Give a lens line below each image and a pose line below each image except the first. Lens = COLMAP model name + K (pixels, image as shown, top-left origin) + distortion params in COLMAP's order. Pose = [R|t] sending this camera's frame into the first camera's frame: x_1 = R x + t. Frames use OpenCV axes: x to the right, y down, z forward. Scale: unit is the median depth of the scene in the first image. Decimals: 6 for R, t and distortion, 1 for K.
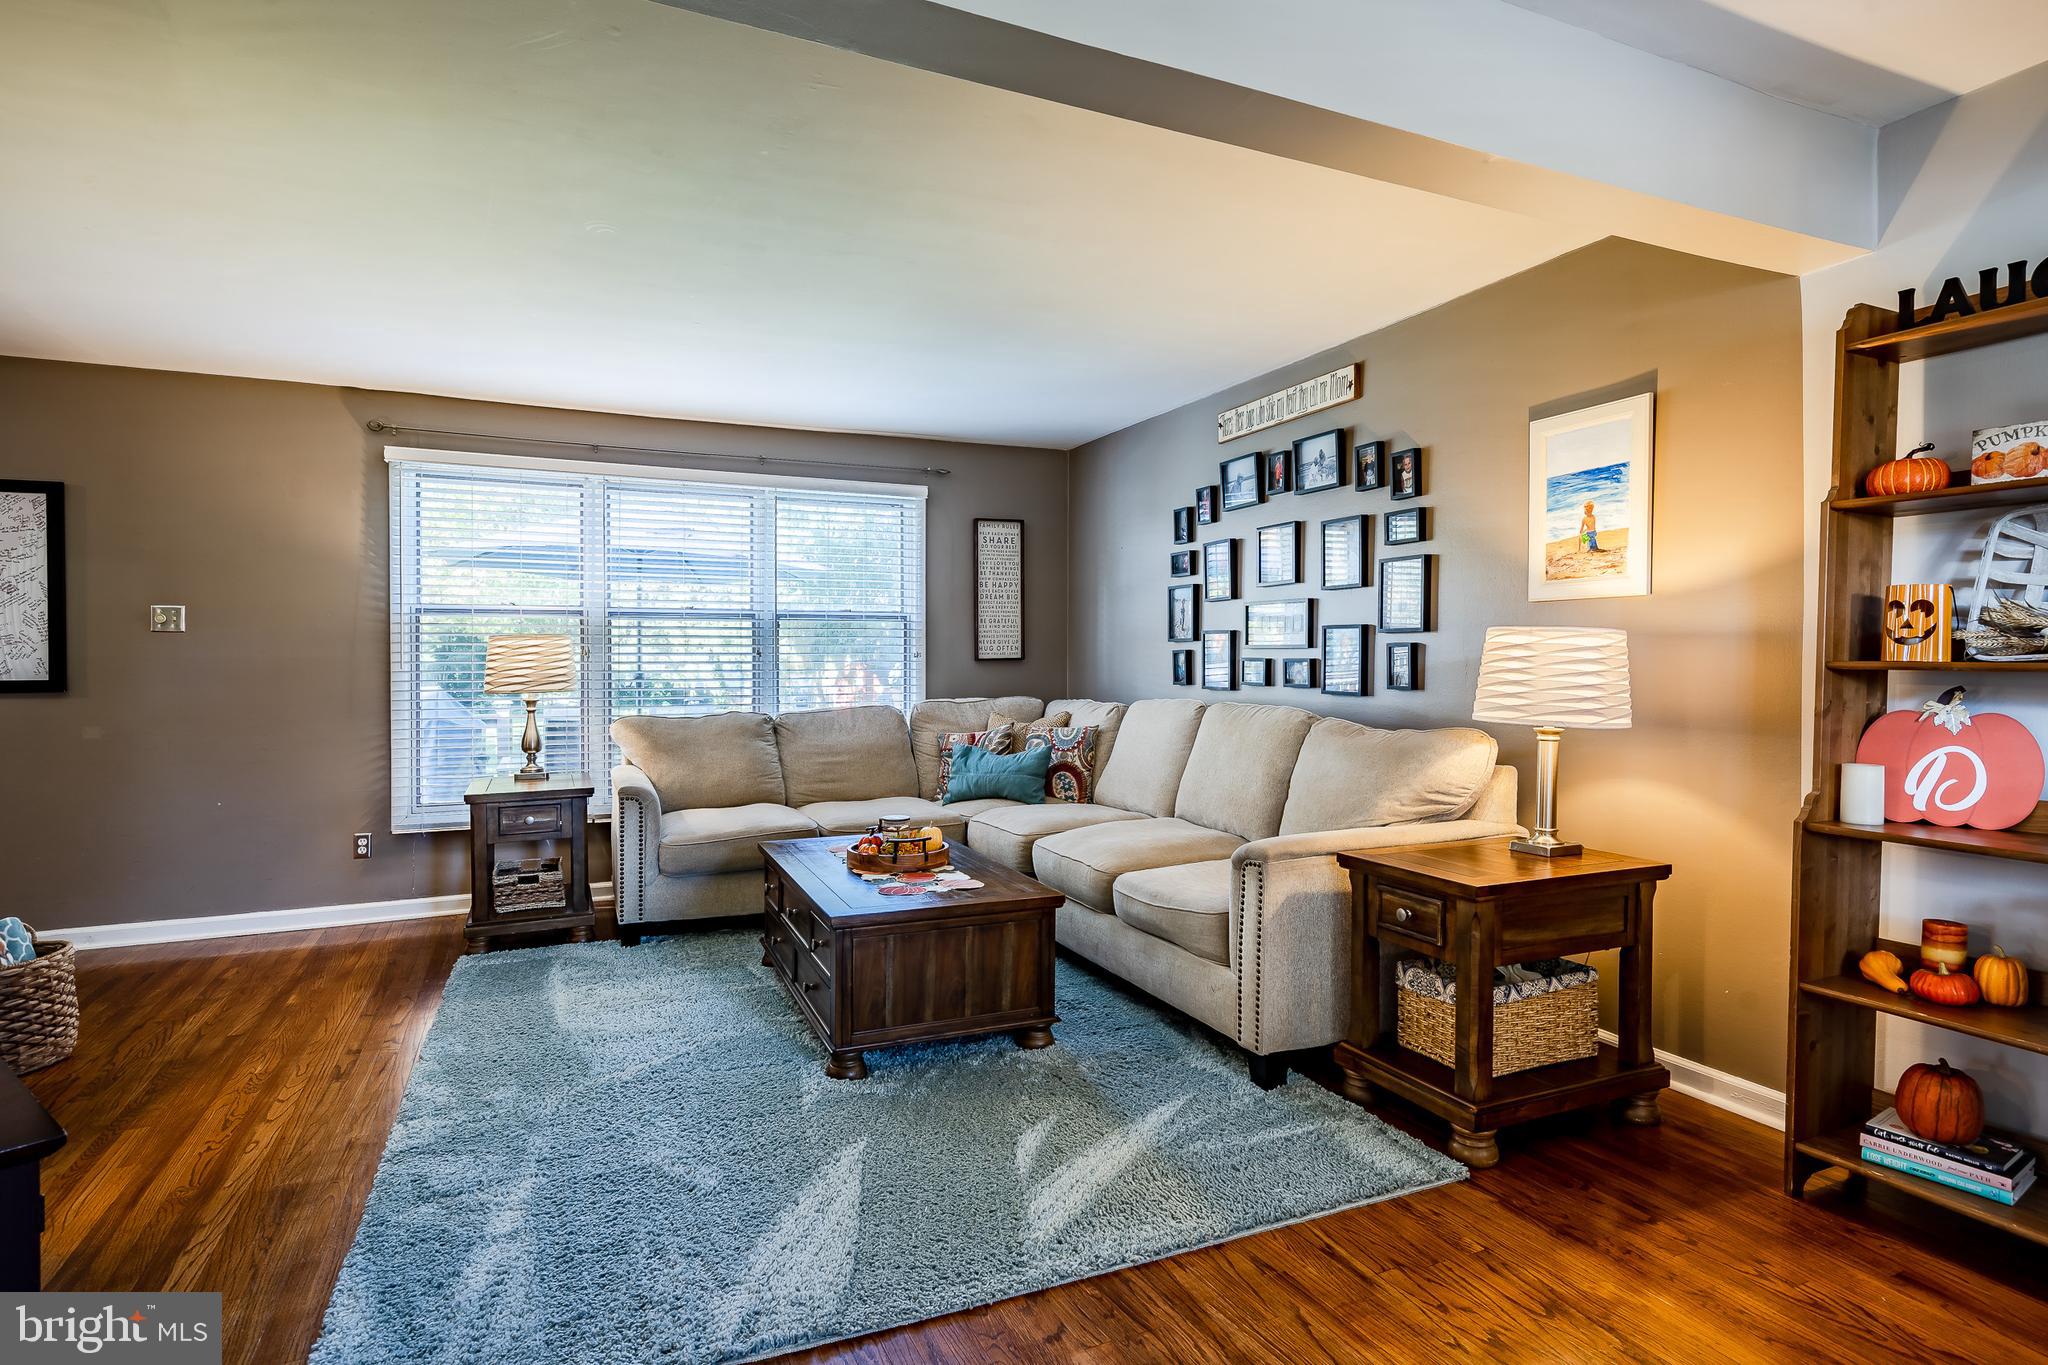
lens RADIAL K [[1084.0, 0, 1021.7], [0, 1084.0, 676.9], [0, 0, 1]] dist [0.004033, 0.003816]
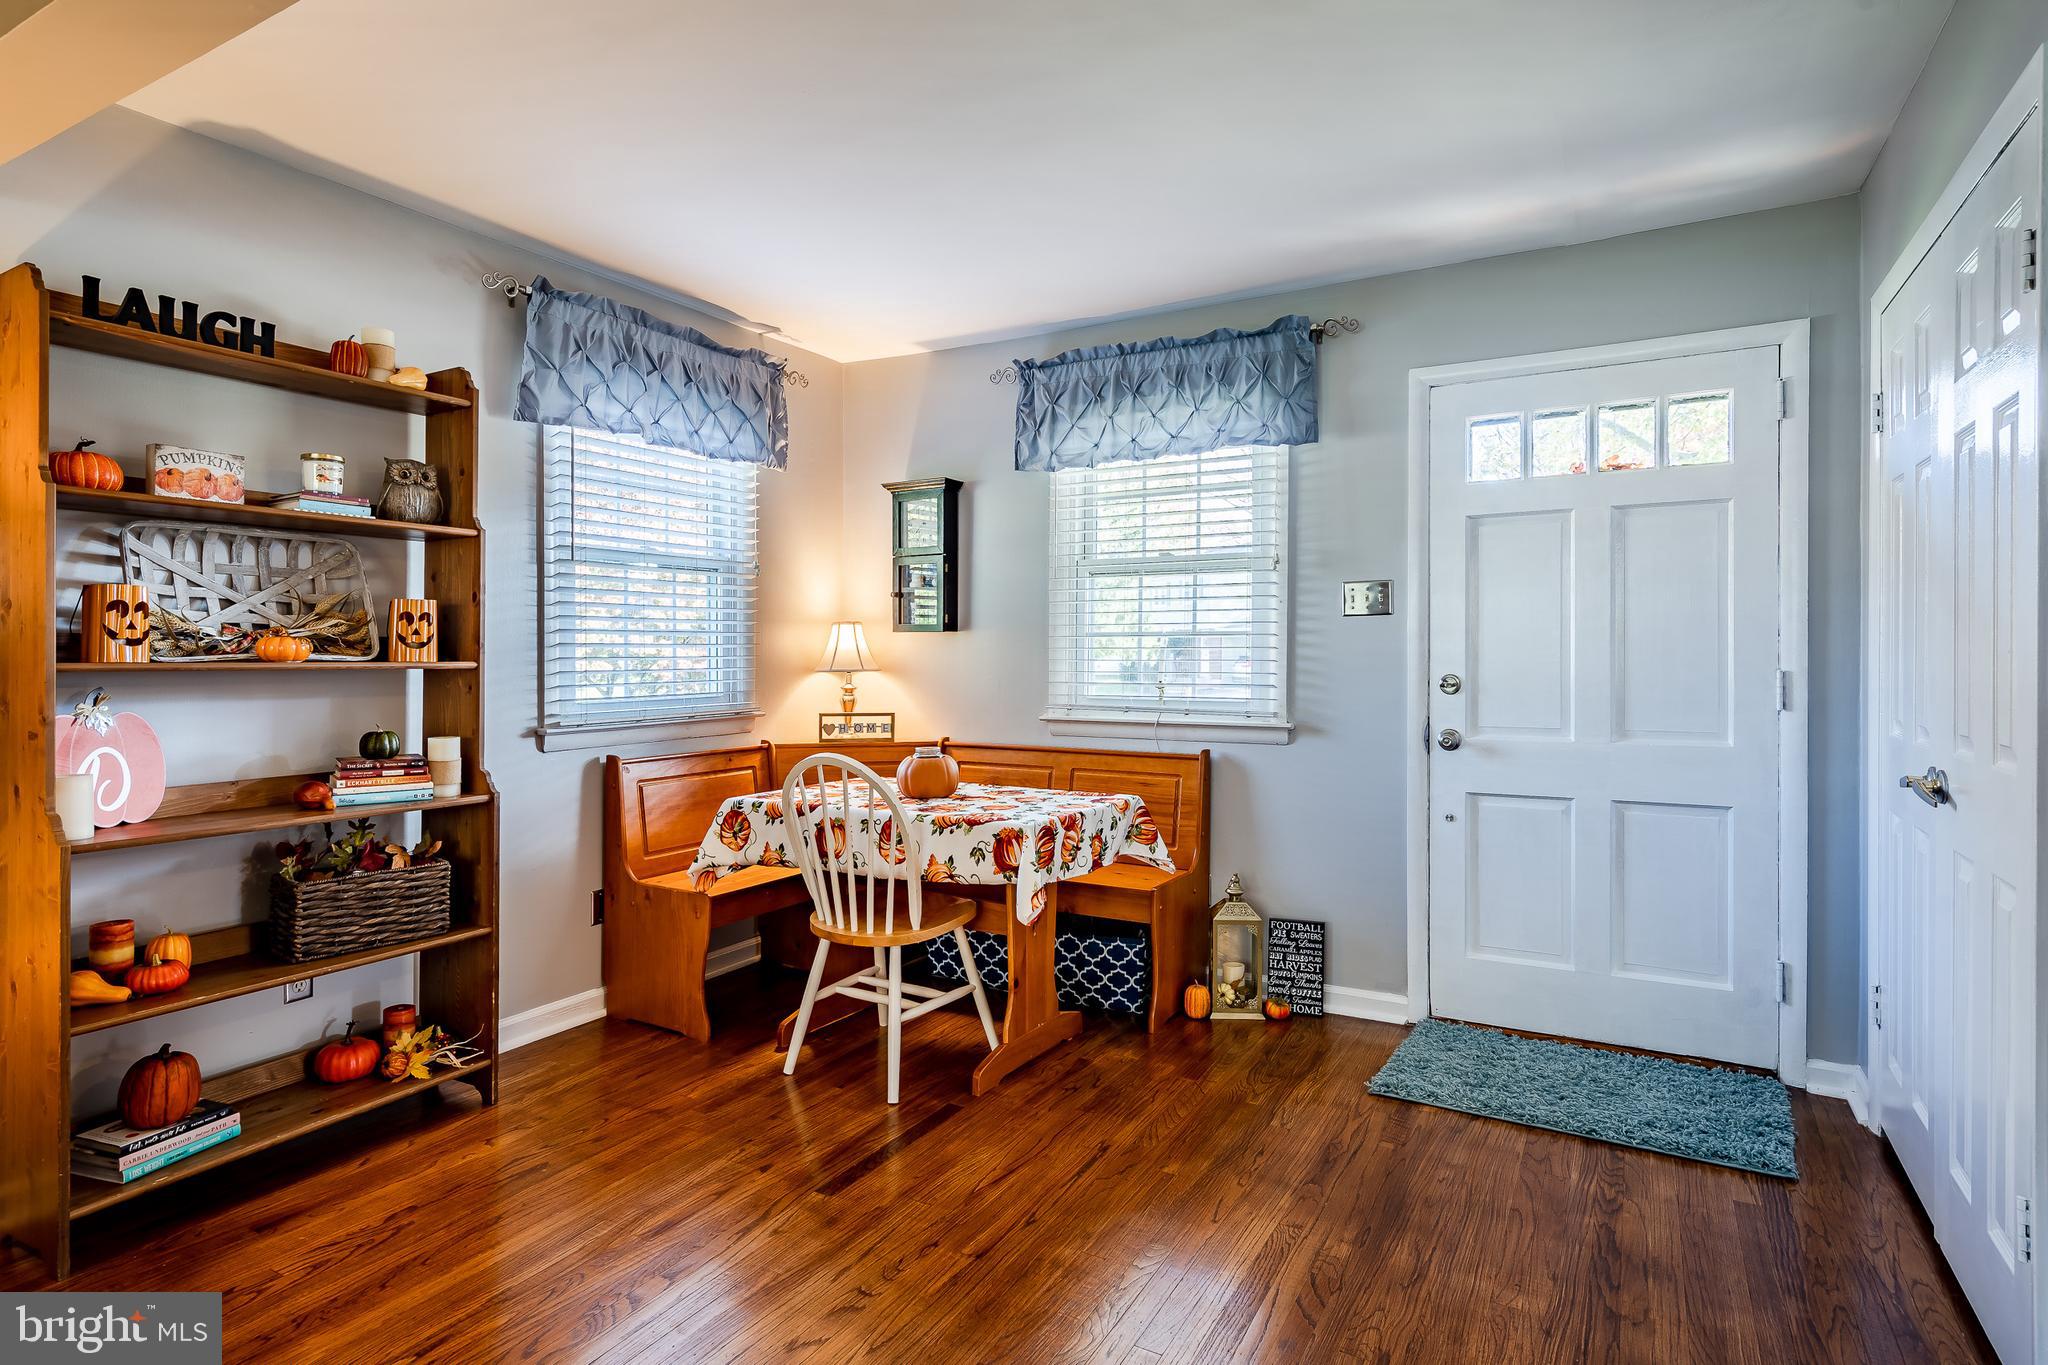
lens RADIAL K [[1084.0, 0, 1036.3], [0, 1084.0, 677.1], [0, 0, 1]] dist [0.004033, 0.003816]
pose [[-0.599041, -0.015372, 0.800571, -0.226563], [0.013778, 0.999470, 0.029501, -0.009010], [-0.800600, 0.028703, -0.598511, 0.447484]]
